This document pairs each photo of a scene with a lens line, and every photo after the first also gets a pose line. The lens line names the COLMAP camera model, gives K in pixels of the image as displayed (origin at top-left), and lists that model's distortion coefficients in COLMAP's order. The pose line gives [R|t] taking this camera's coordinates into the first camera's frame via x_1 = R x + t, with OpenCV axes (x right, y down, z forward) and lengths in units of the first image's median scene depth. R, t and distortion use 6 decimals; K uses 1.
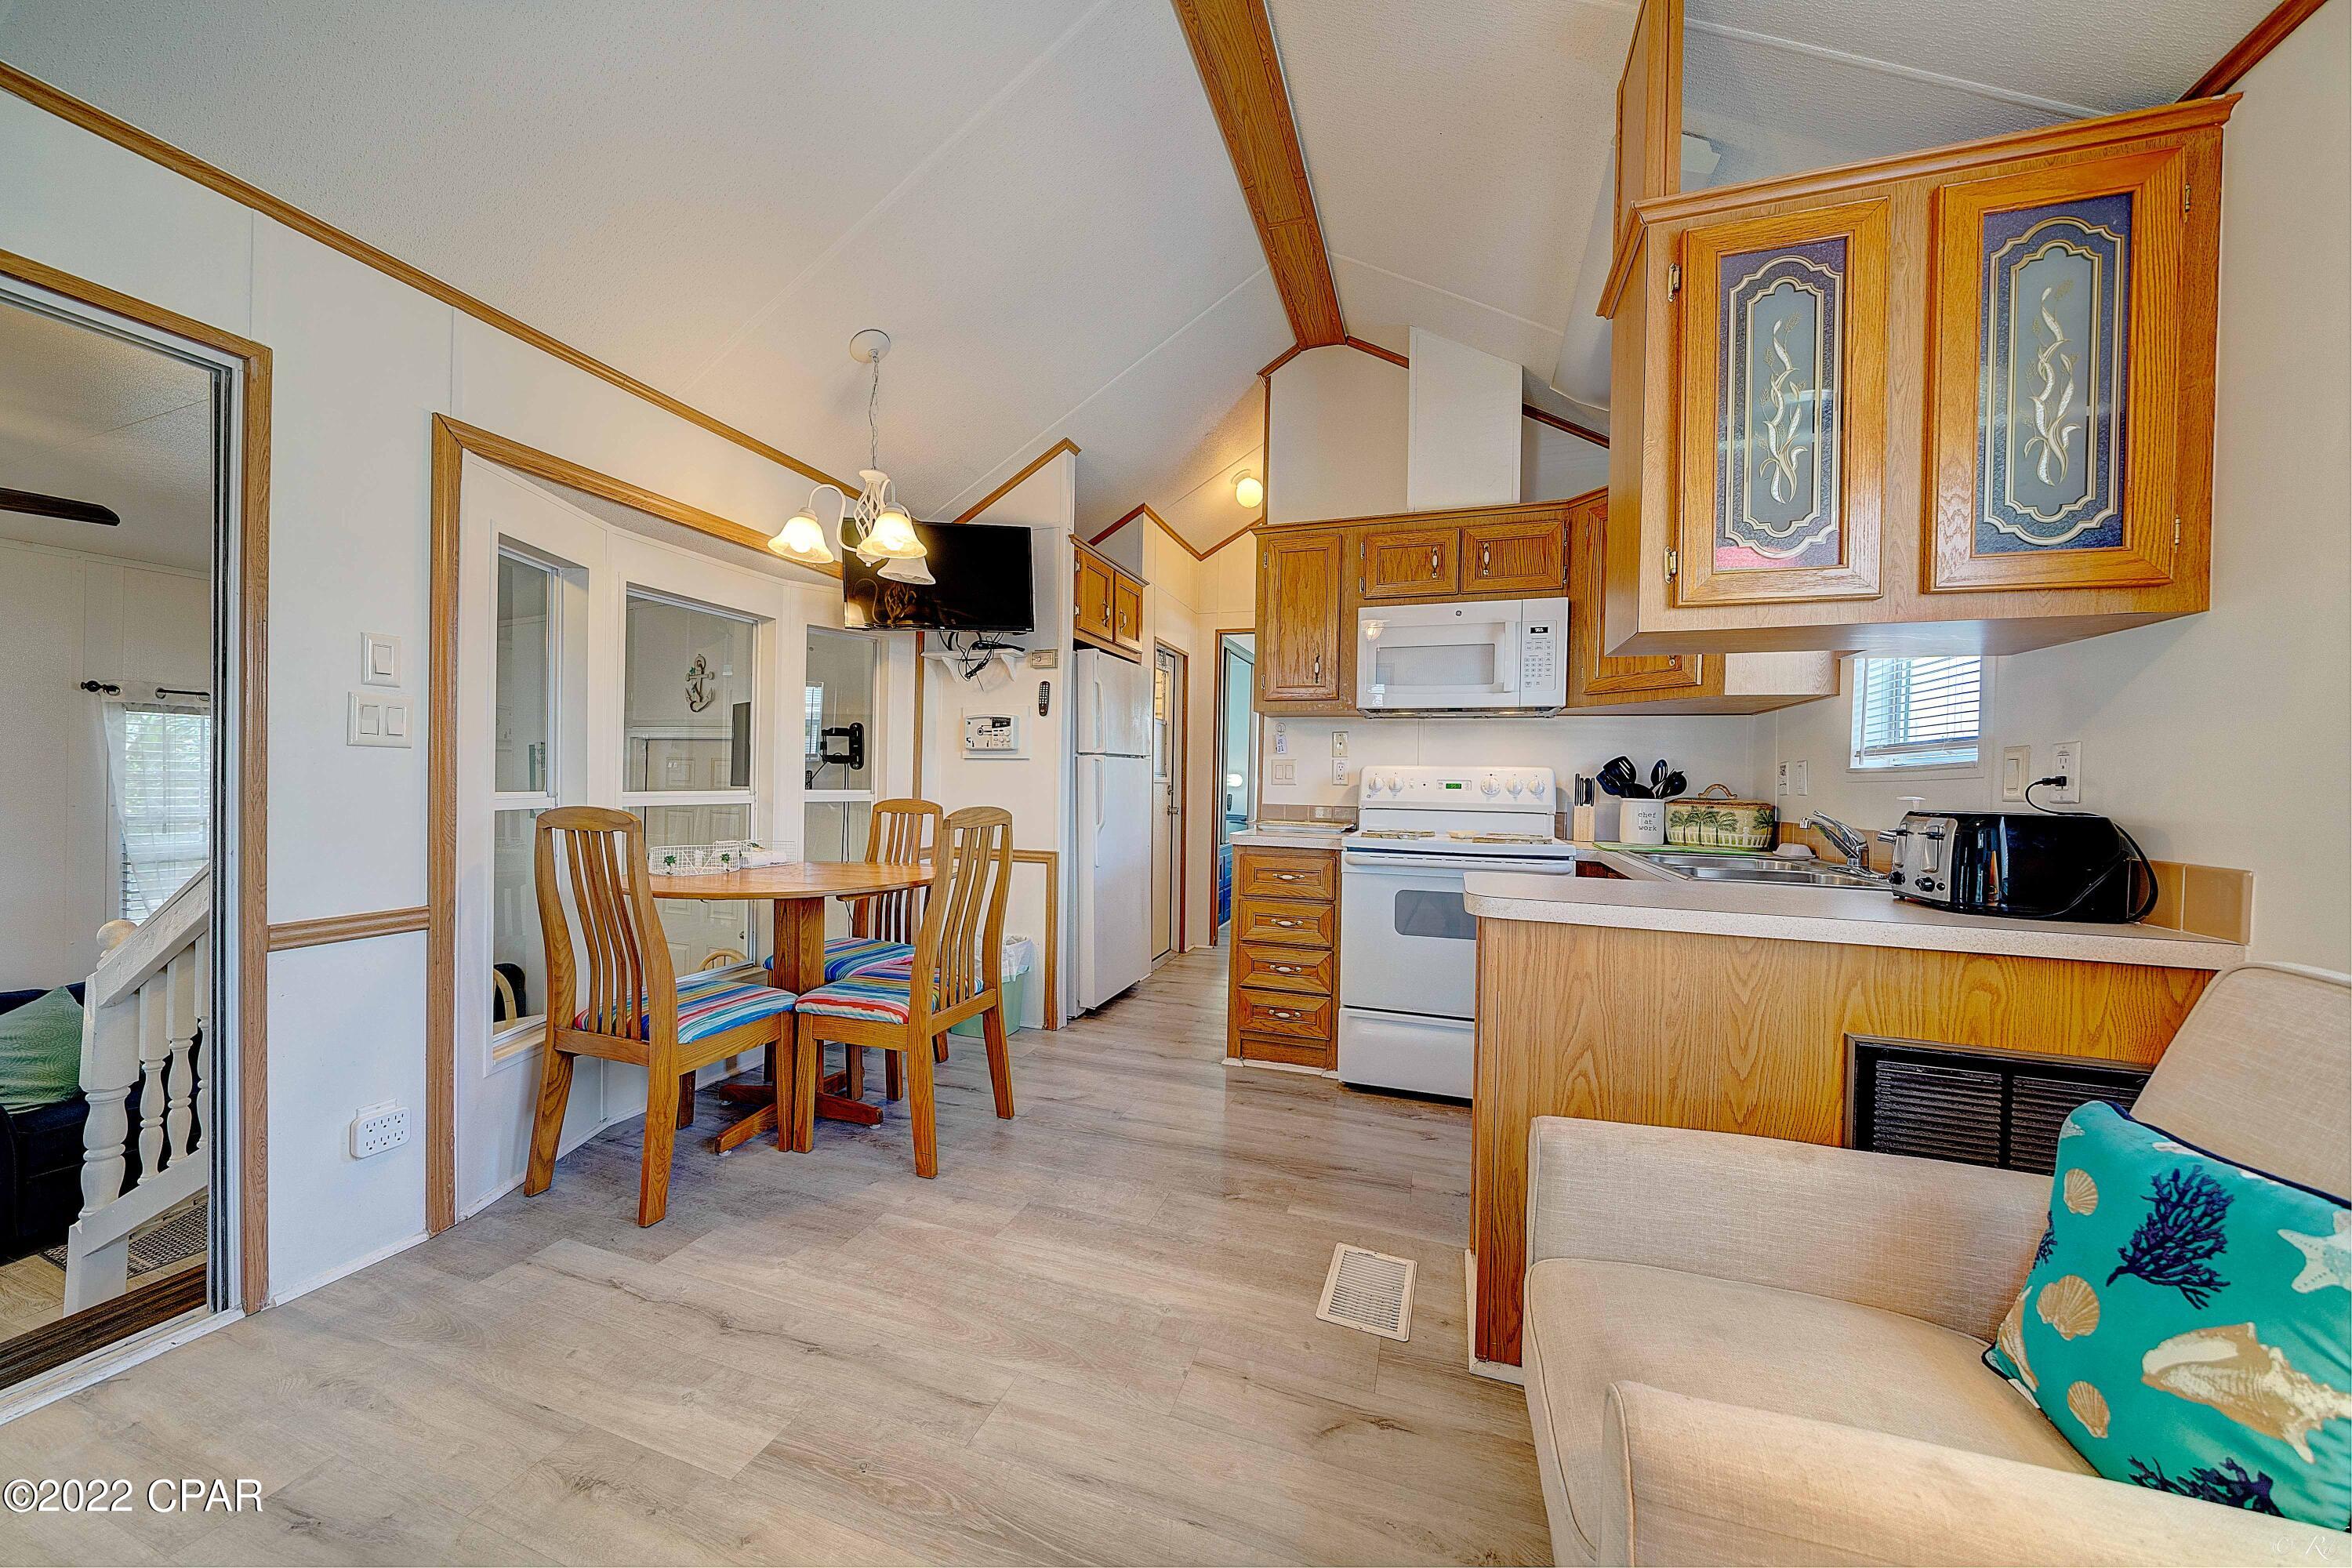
lens RADIAL K [[799.2, 0, 1170.4], [0, 799.2, 782.7], [0, 0, 1]] dist [-0.006930, 0.000107]
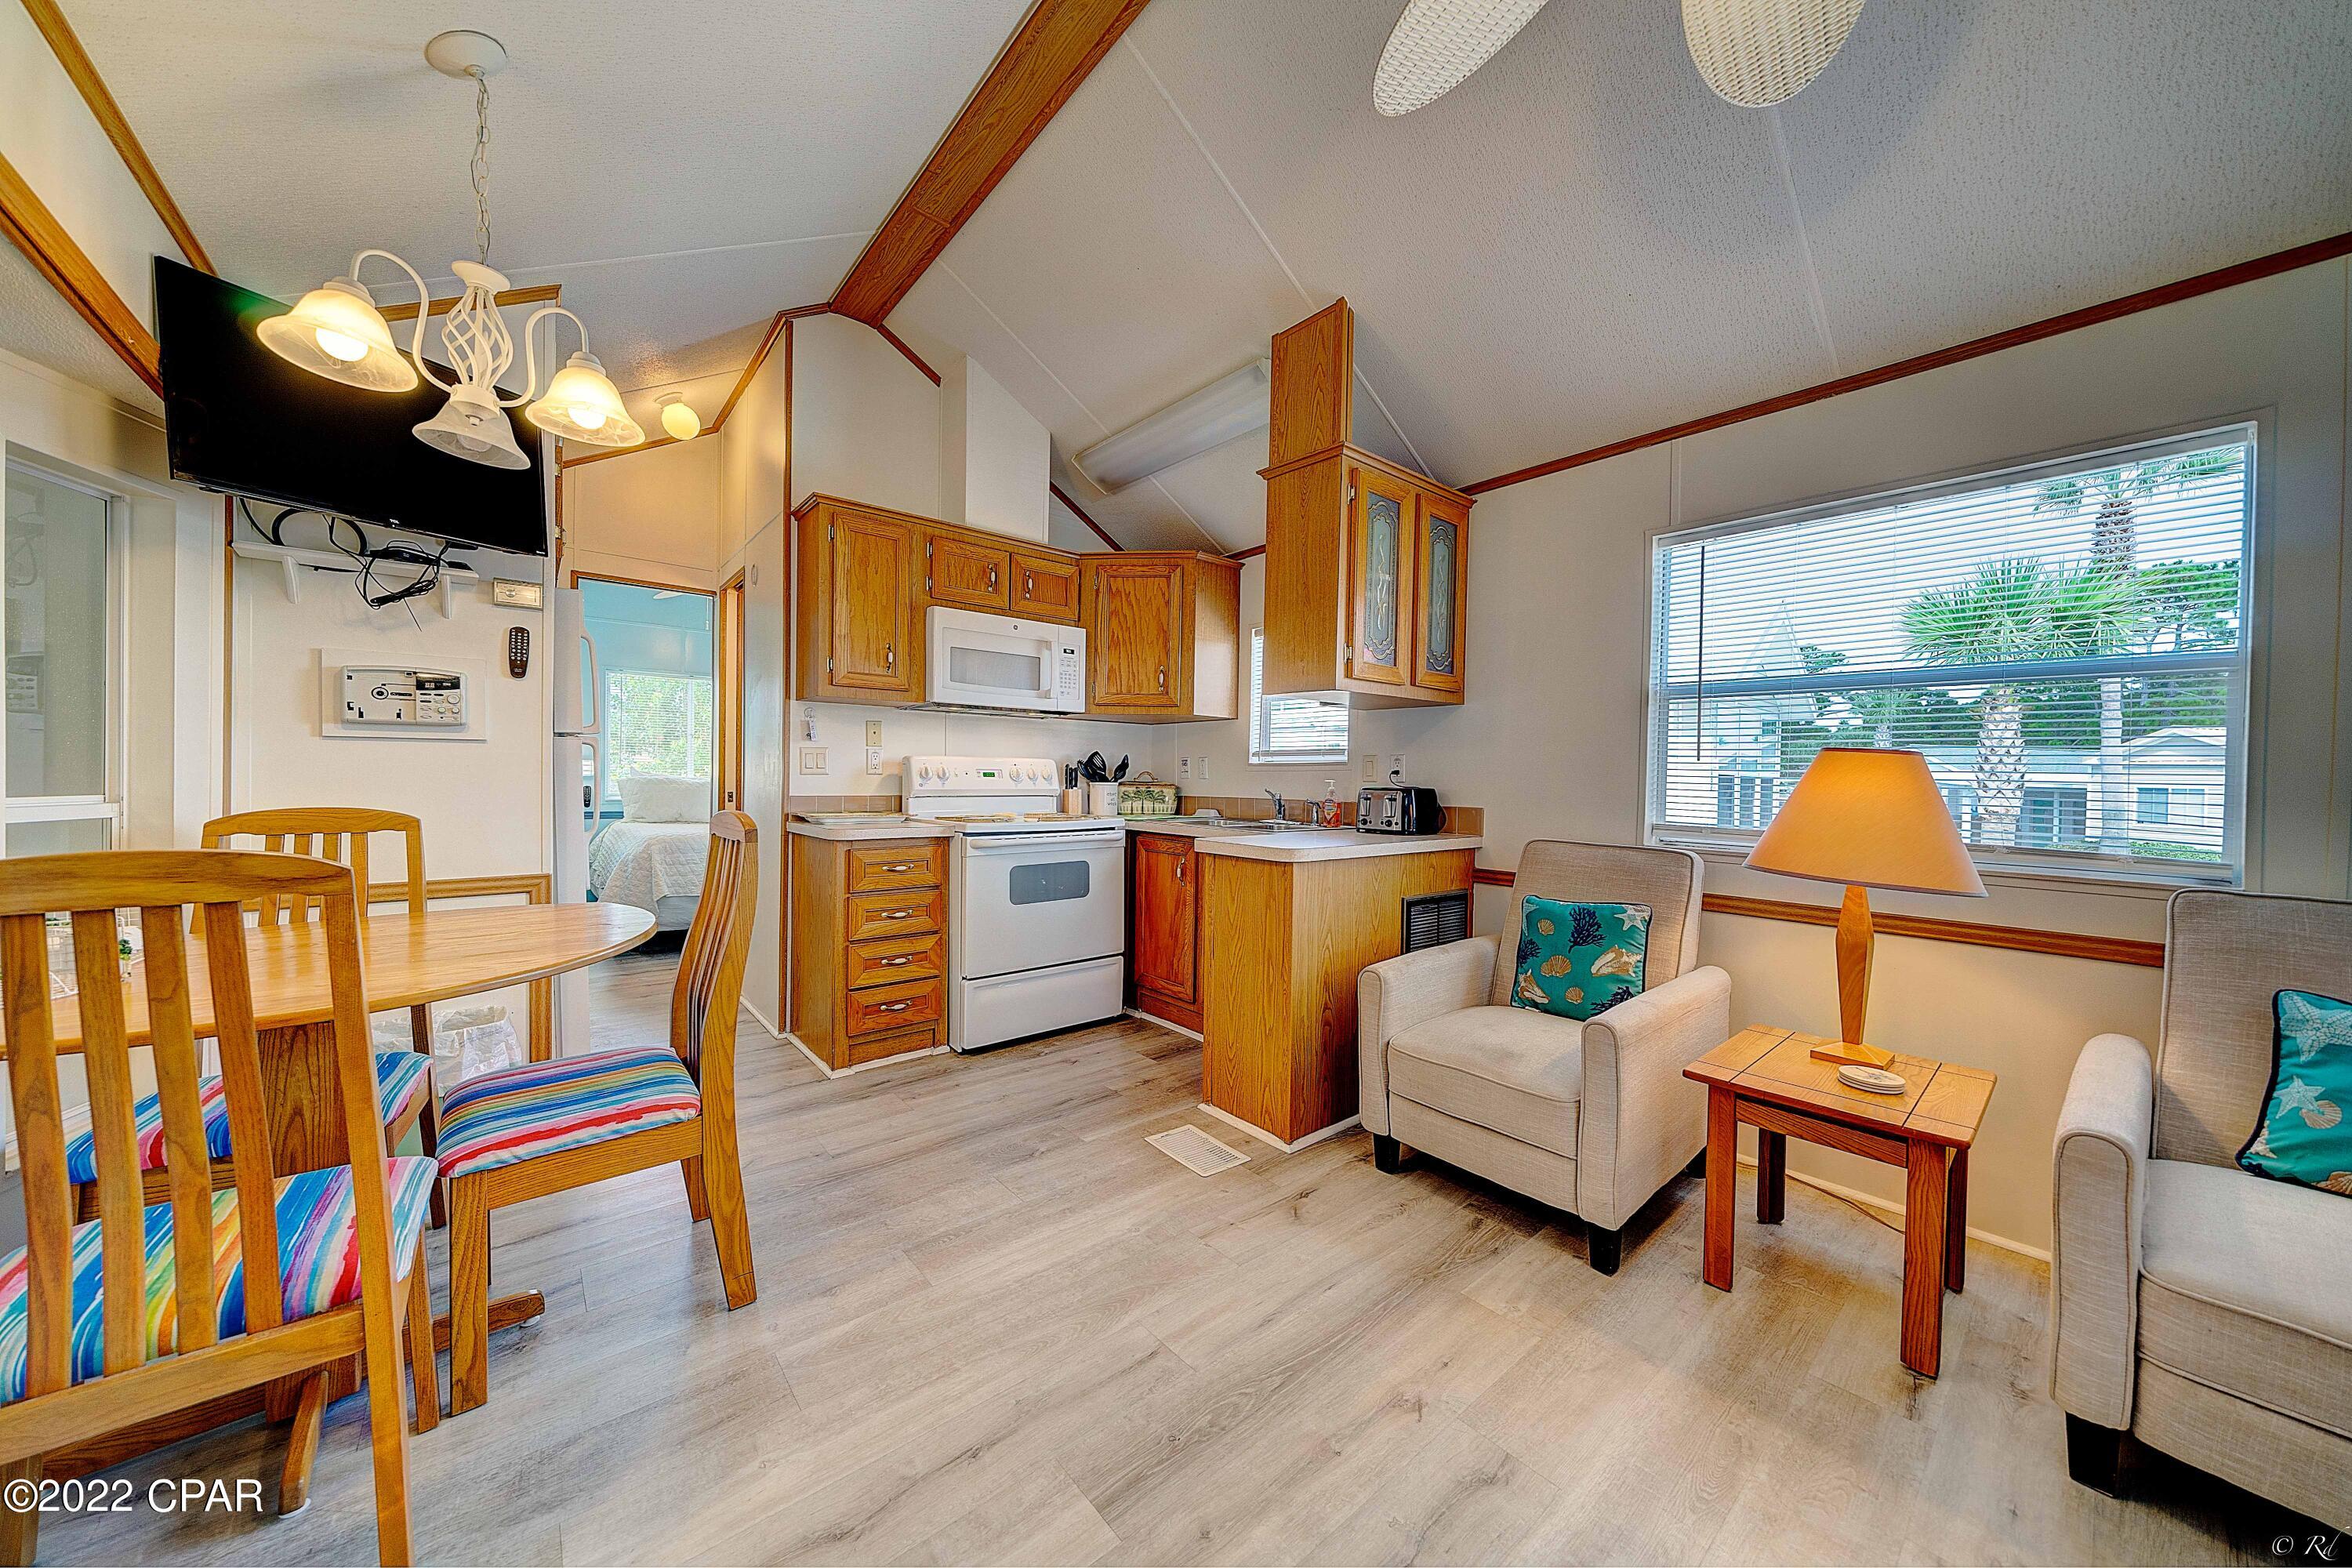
lens RADIAL K [[799.2, 0, 1170.4], [0, 799.2, 782.7], [0, 0, 1]] dist [-0.006930, 0.000107]
pose [[0.517183, -0.019892, 0.855643, -0.586475], [-0.000667, 0.999720, 0.023645, -0.013591], [-0.855874, -0.012800, 0.517025, 0.218167]]
